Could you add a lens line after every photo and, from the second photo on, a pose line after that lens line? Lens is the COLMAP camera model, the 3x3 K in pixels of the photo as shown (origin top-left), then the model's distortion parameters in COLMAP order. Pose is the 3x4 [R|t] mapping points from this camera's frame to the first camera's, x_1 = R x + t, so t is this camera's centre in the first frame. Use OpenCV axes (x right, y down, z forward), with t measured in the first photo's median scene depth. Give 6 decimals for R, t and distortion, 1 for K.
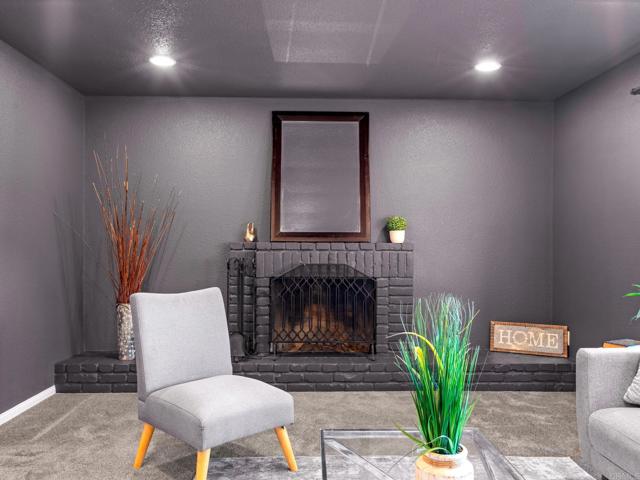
lens RADIAL K [[535.0, 0, 319.9], [0, 535.0, 244.3], [0, 0, 1]] dist [0.004436, -0.002635]
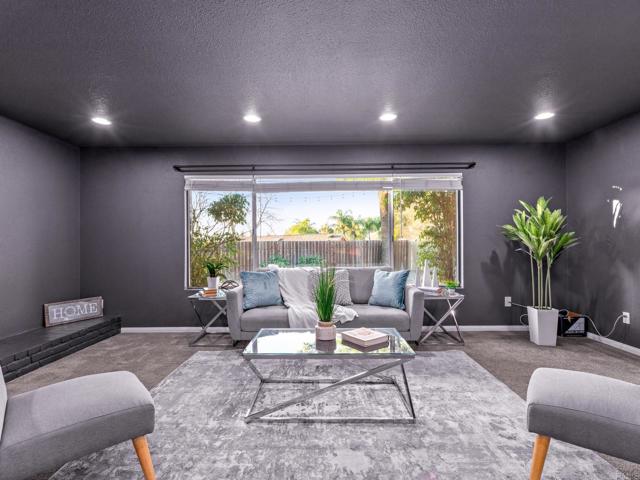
lens RADIAL K [[325.1, 0, 317.4], [0, 325.1, 239.6], [0, 0, 1]] dist [-0.001025, 0.001602]
pose [[0.037557, 0.005575, 0.999279, -0.449500], [0.007601, 0.999954, -0.005864, -0.003454], [-0.999266, 0.007816, 0.037513, 0.316004]]
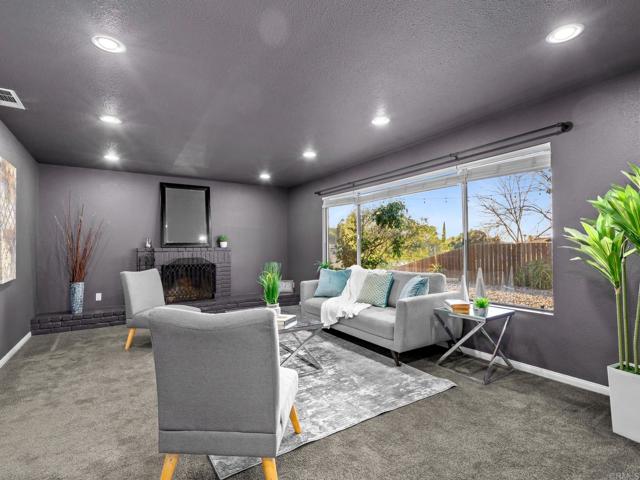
lens RADIAL K [[325.1, 0, 318.5], [0, 325.1, 236.5], [0, 0, 1]] dist [-0.001025, 0.001602]
pose [[0.861894, 0.004096, 0.507072, -0.205703], [0.012811, 0.999472, -0.029850, -0.002589], [-0.506927, 0.032224, 0.861387, -0.361965]]
